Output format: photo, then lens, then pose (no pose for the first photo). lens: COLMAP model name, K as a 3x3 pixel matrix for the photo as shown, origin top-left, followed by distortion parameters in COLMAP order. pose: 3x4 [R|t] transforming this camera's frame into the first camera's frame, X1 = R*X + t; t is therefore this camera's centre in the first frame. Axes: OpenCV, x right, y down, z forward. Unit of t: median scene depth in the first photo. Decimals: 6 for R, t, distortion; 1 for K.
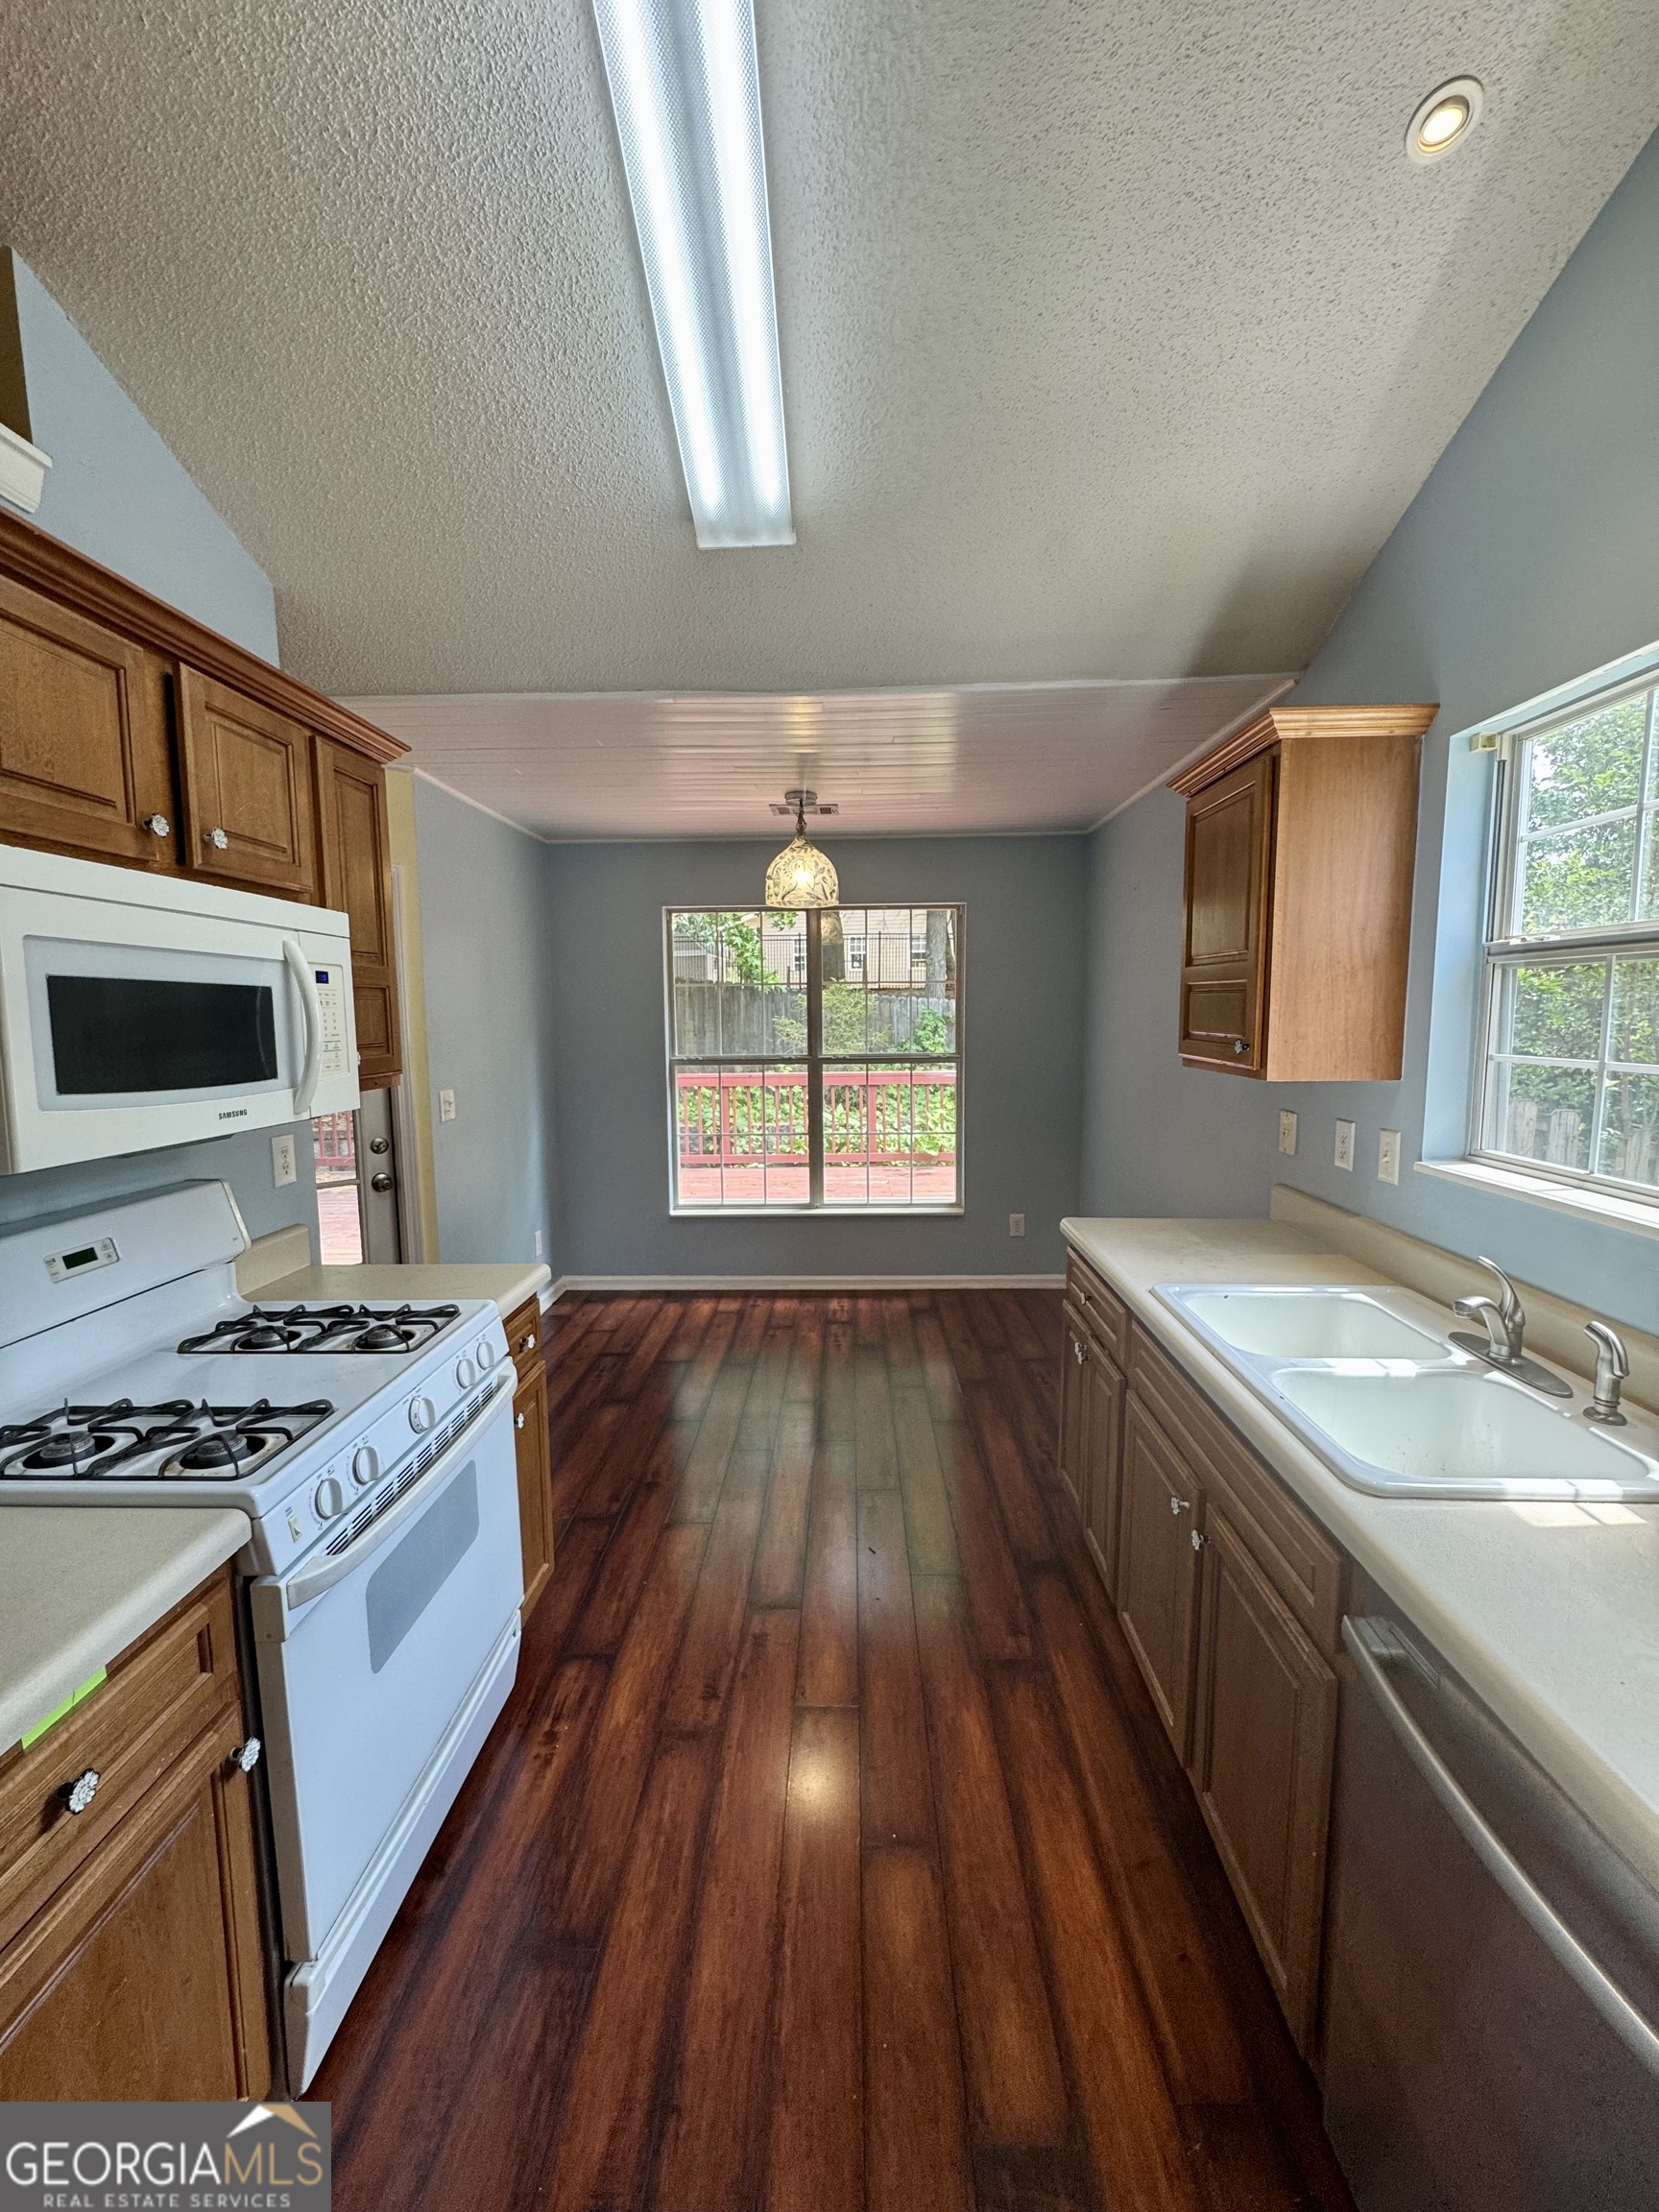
lens RADIAL K [[886.5, 0, 831.8], [0, 886.5, 1105.5], [0, 0, 1]] dist [-0.001617, 0.000418]
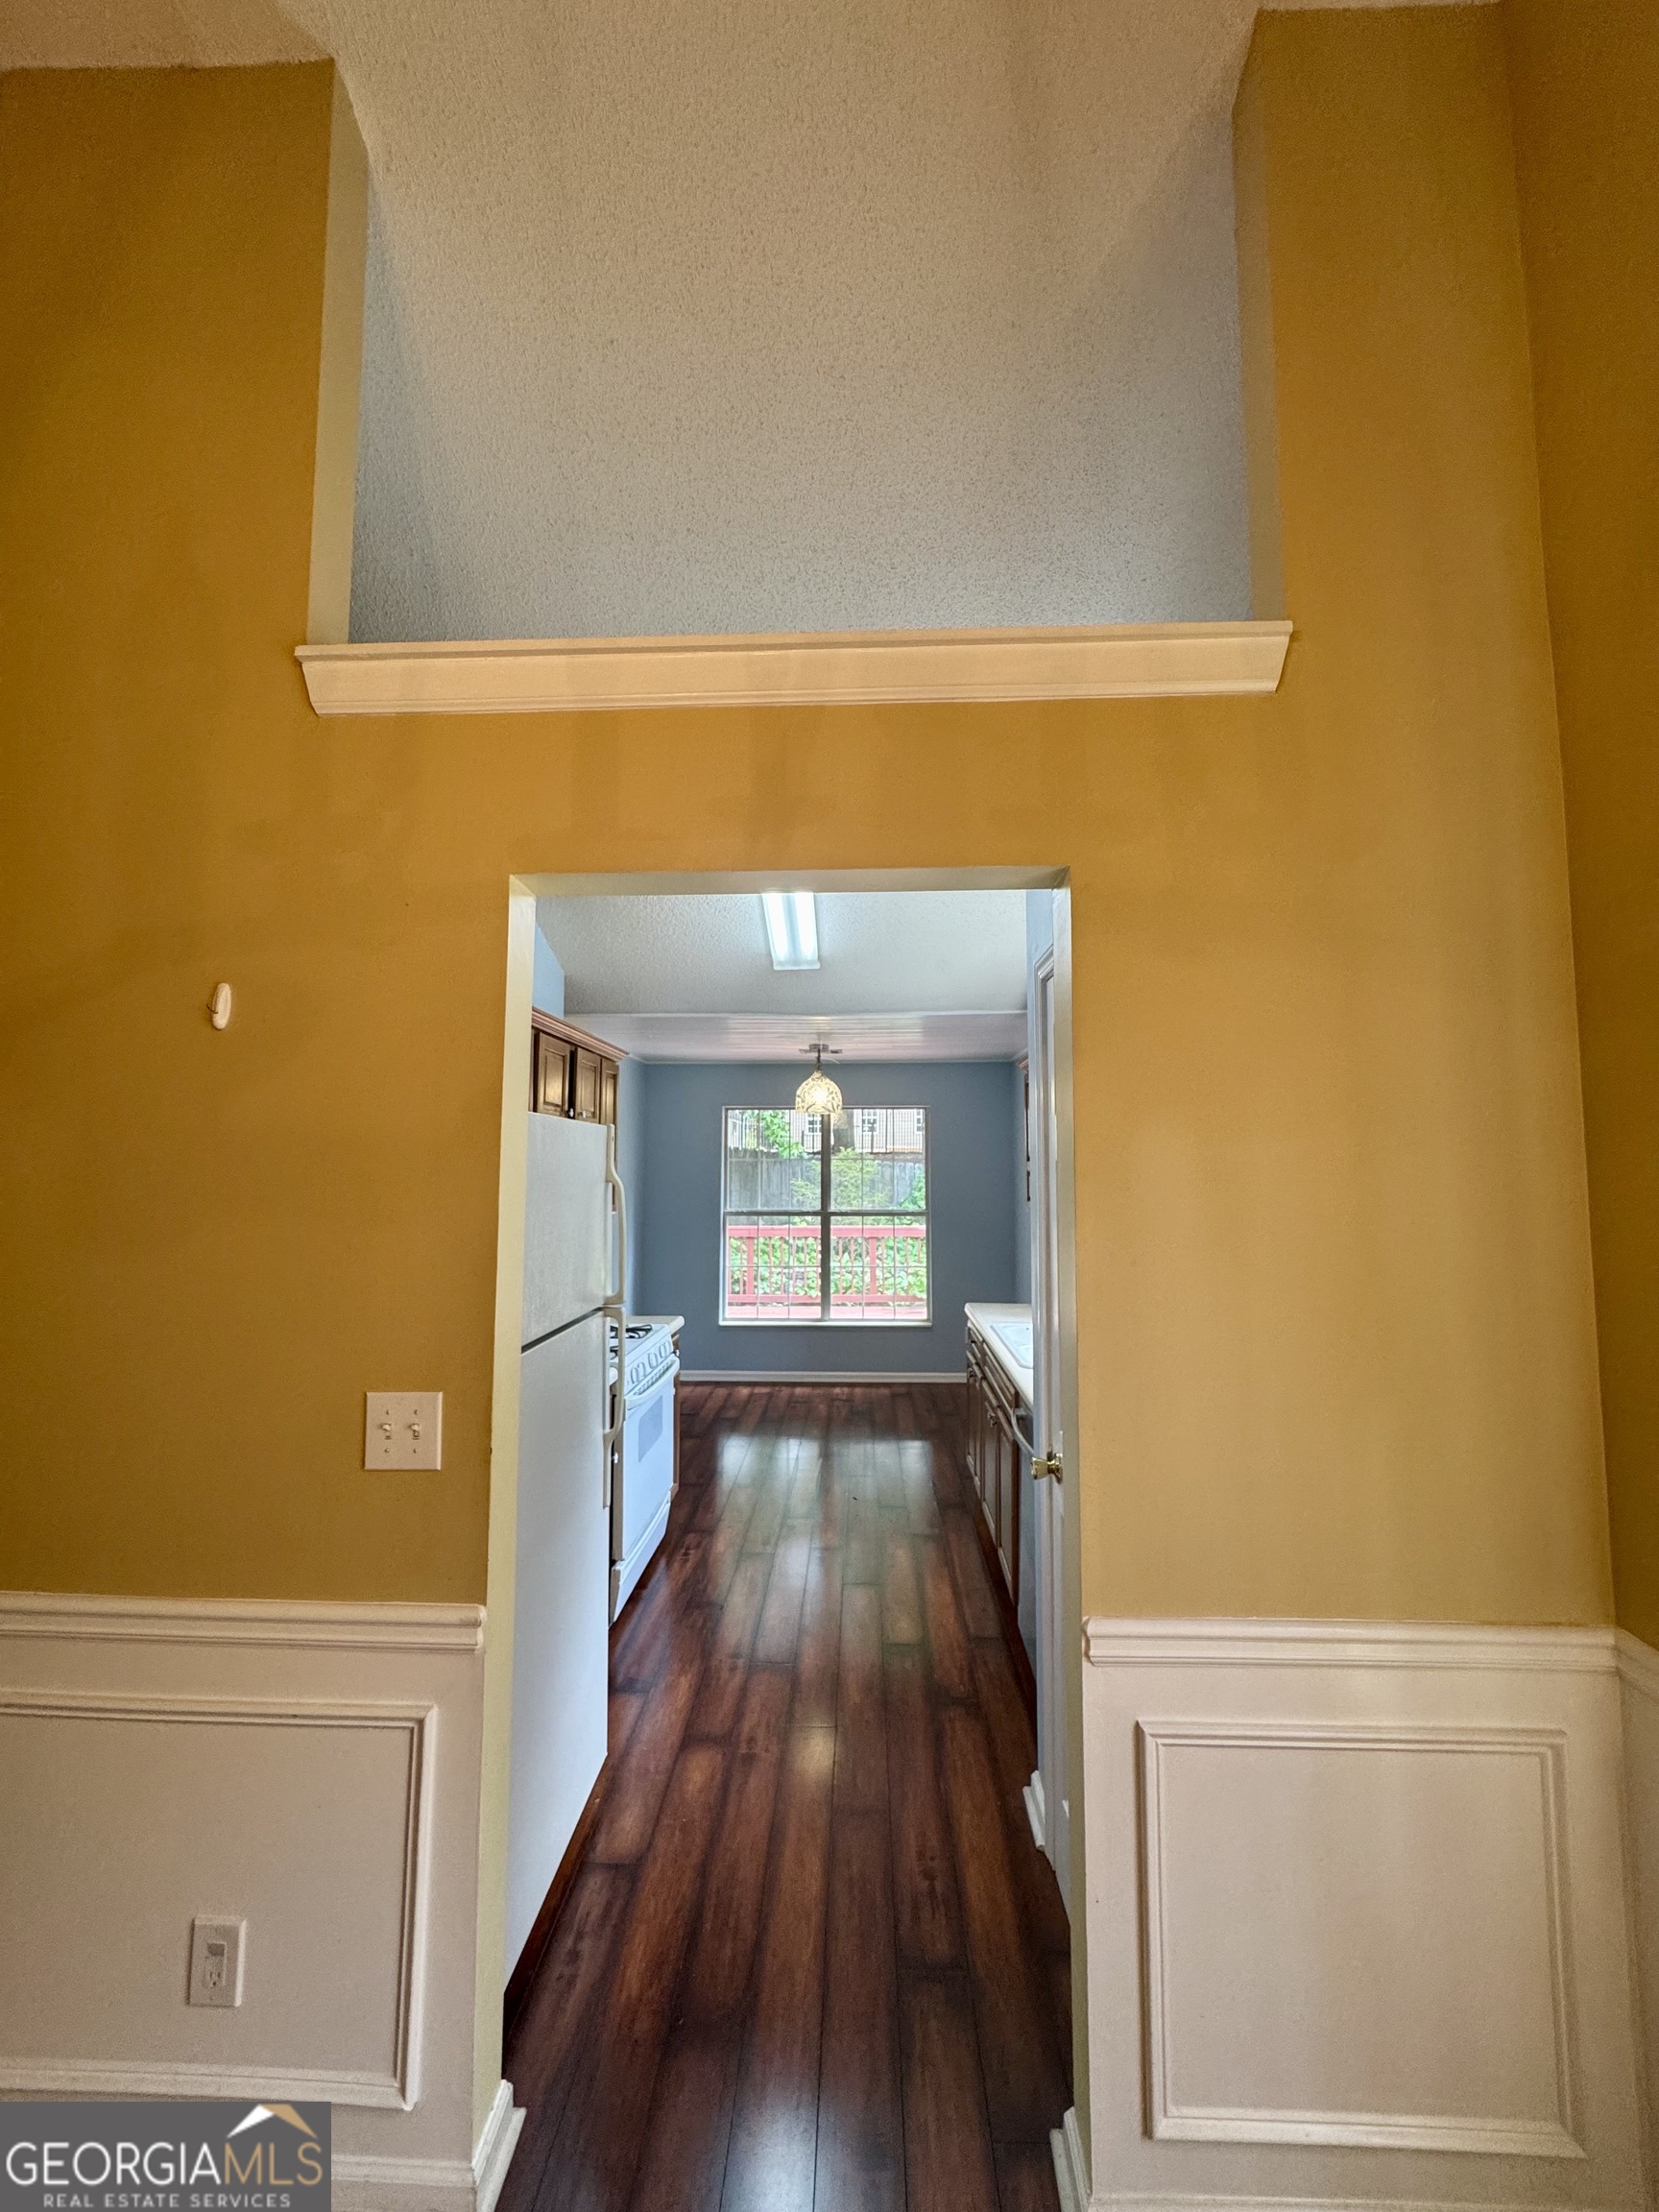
lens RADIAL K [[886.5, 0, 831.8], [0, 886.5, 1105.5], [0, 0, 1]] dist [-0.001617, 0.000418]
pose [[0.999859, 0.009710, -0.013667, 0.012114], [-0.011992, 0.983900, -0.178318, 0.045517], [0.011716, 0.178456, 0.983878, -0.611566]]
